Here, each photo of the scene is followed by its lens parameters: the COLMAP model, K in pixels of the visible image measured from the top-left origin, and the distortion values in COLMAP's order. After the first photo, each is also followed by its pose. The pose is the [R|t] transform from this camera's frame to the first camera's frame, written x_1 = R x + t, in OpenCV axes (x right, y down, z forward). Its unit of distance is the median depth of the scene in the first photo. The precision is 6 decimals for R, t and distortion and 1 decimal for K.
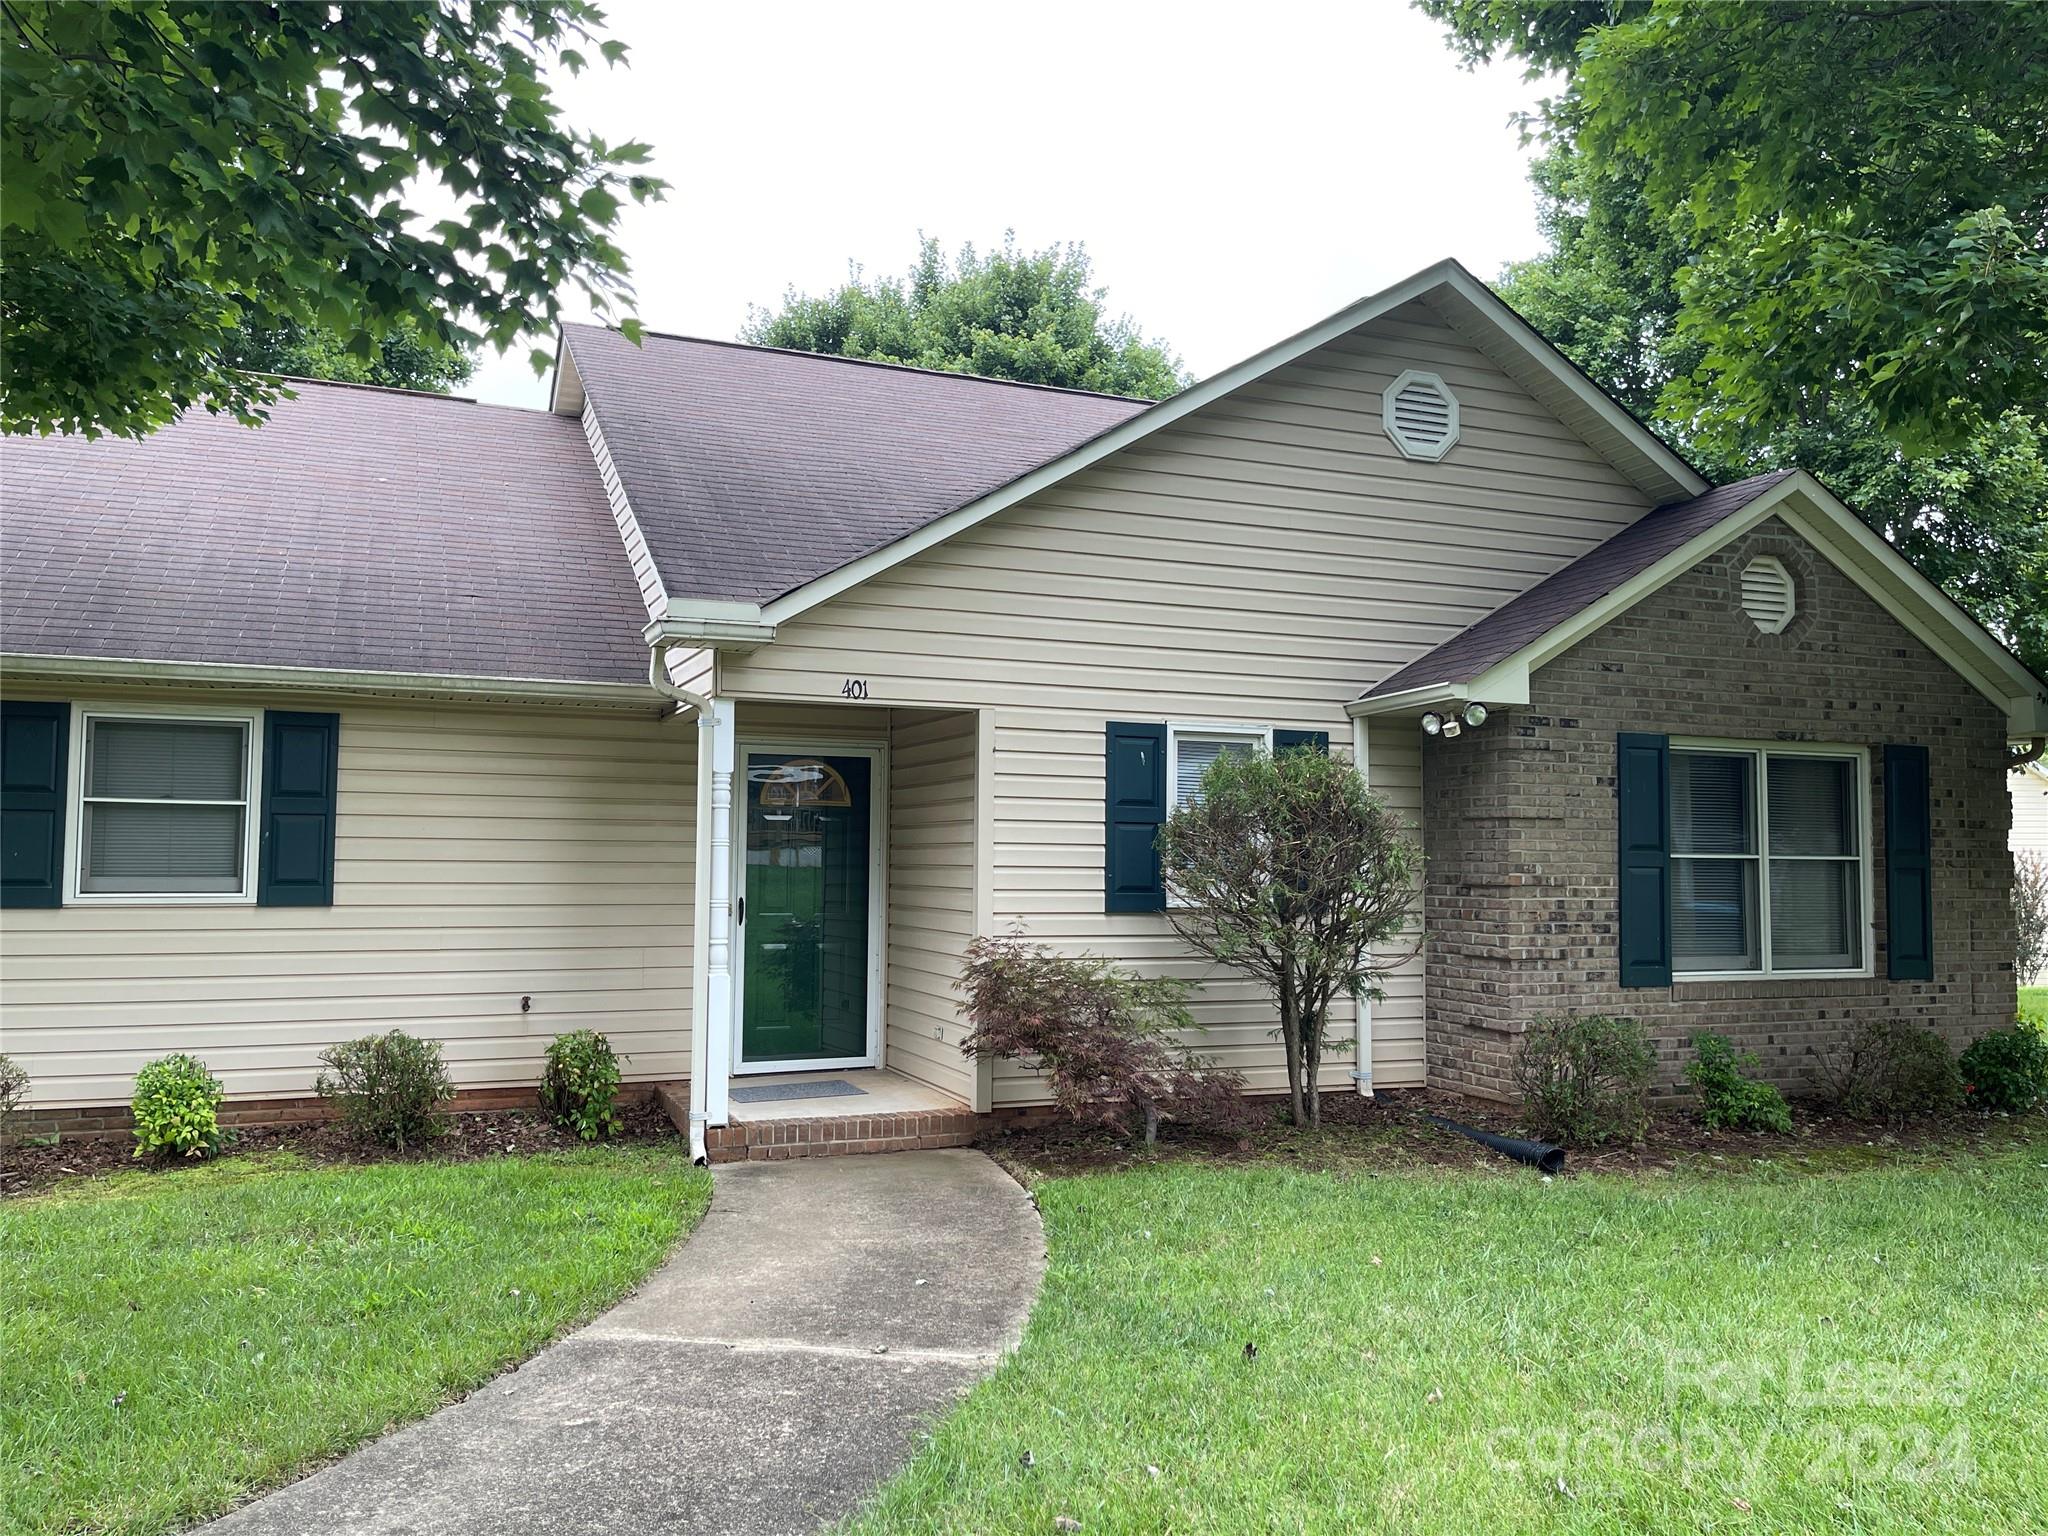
lens RADIAL K [[1512.1, 0, 1022.1], [0, 1512.1, 767.1], [0, 0, 1]] dist [0.021531, 0.000912]
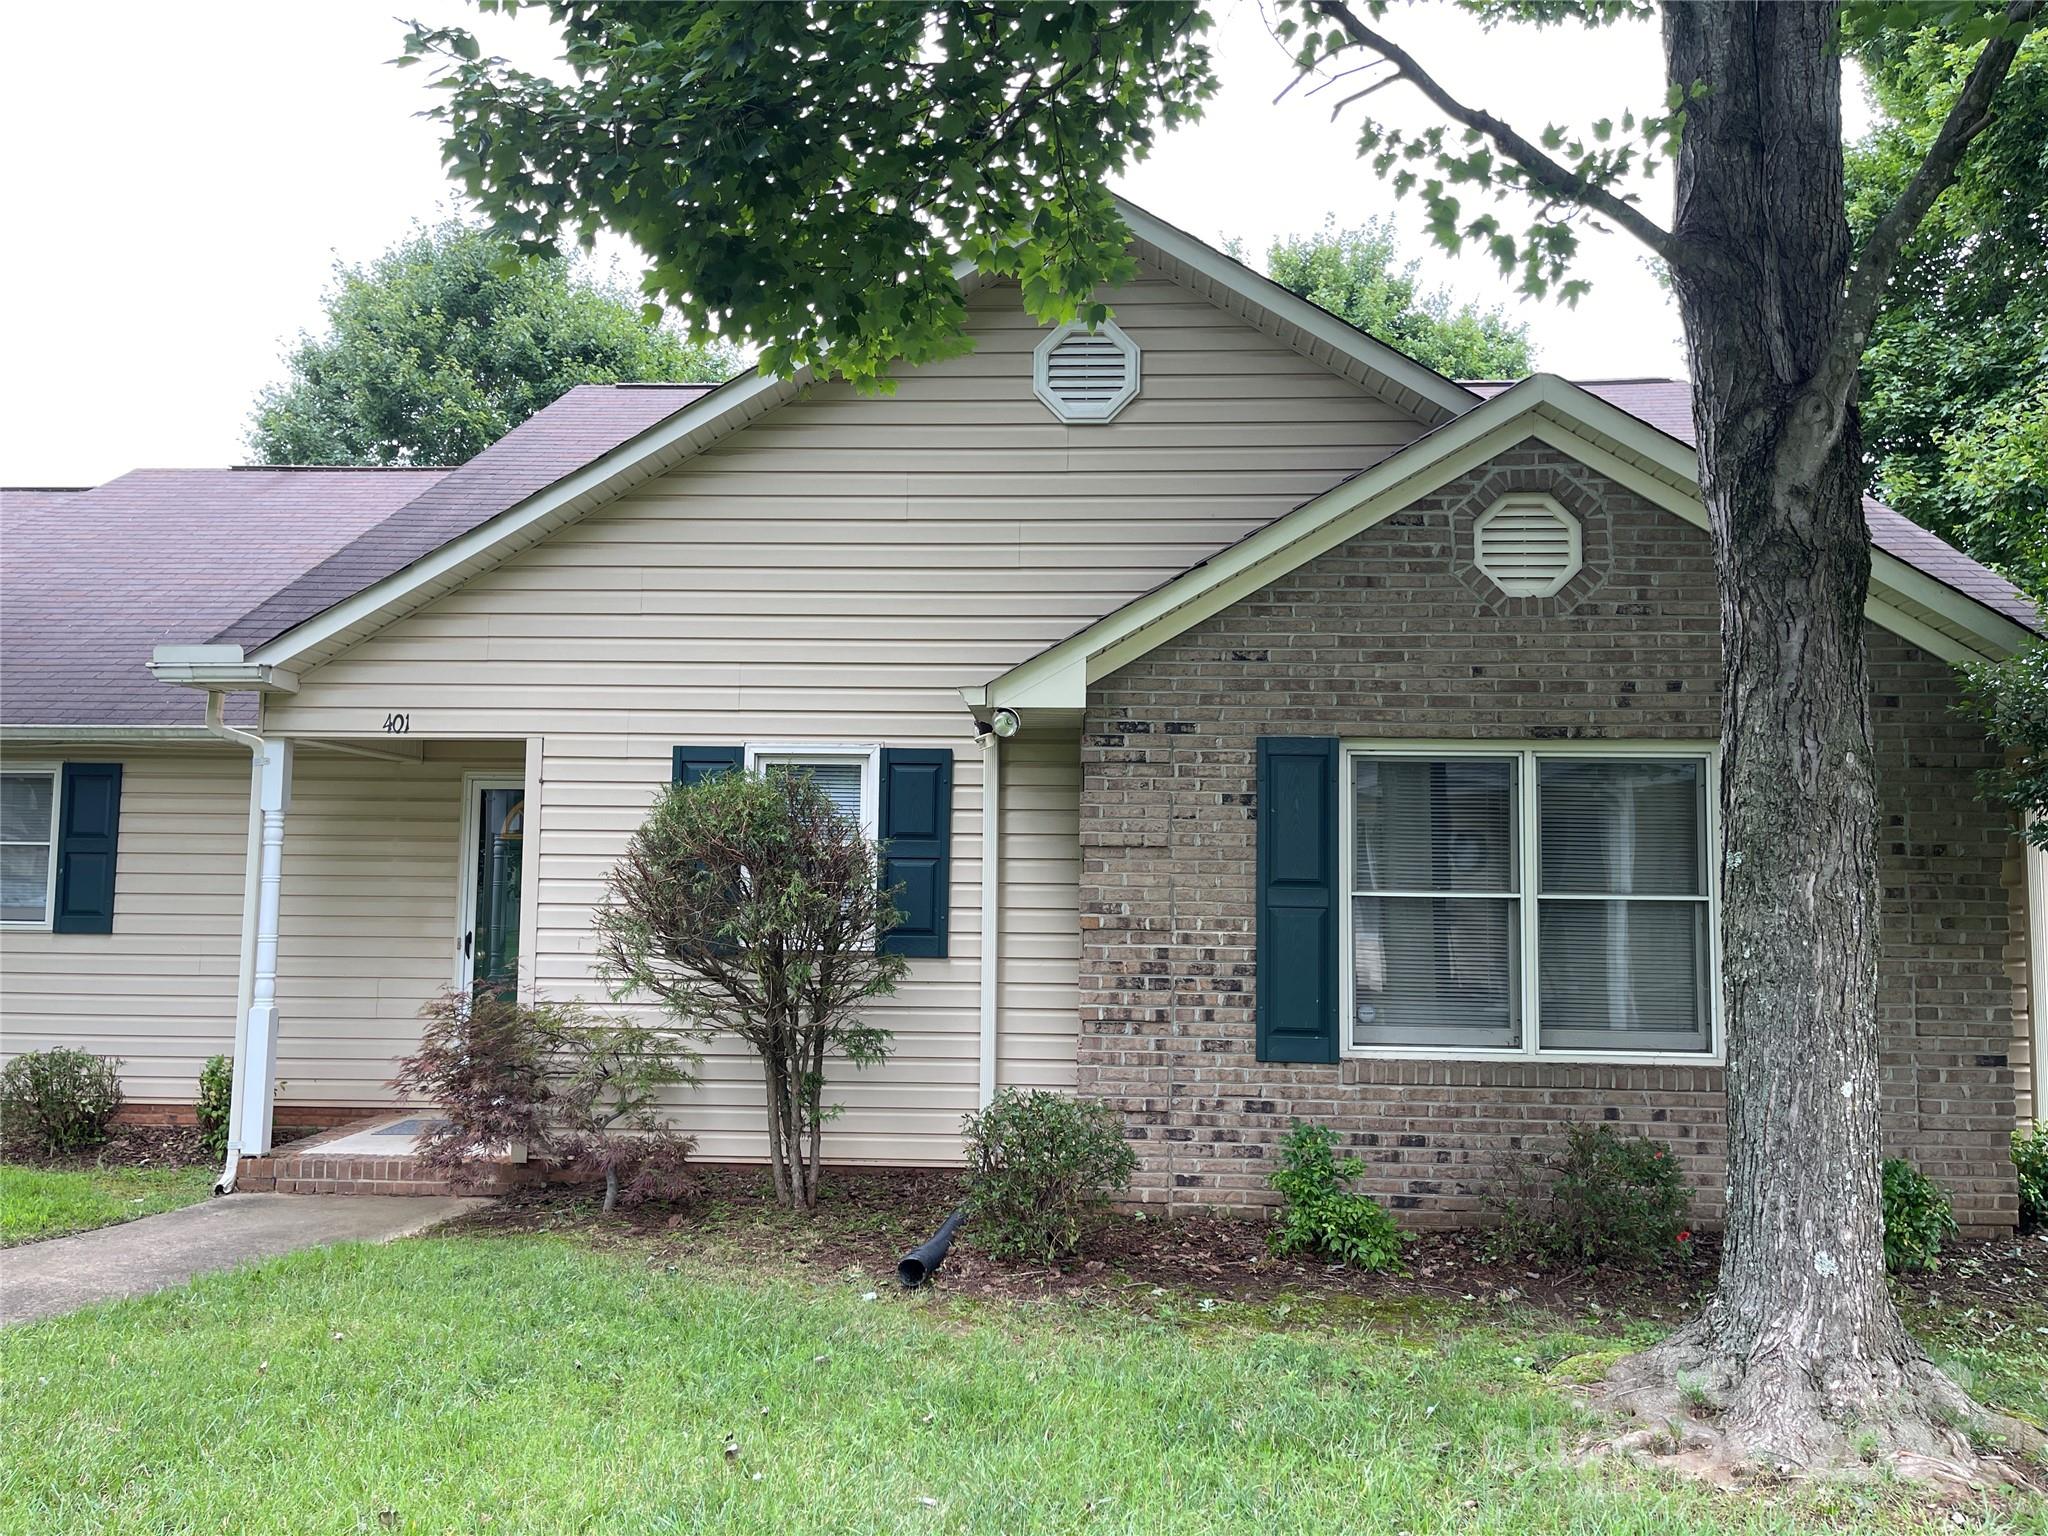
lens RADIAL K [[1526.2, 0, 1028.6], [0, 1526.2, 762.4], [0, 0, 1]] dist [0.066502, -0.094133]
pose [[0.909653, -0.031263, -0.414190, 0.617240], [0.021275, 0.999361, -0.028707, 0.010827], [0.414823, 0.017301, 0.909738, 0.226686]]
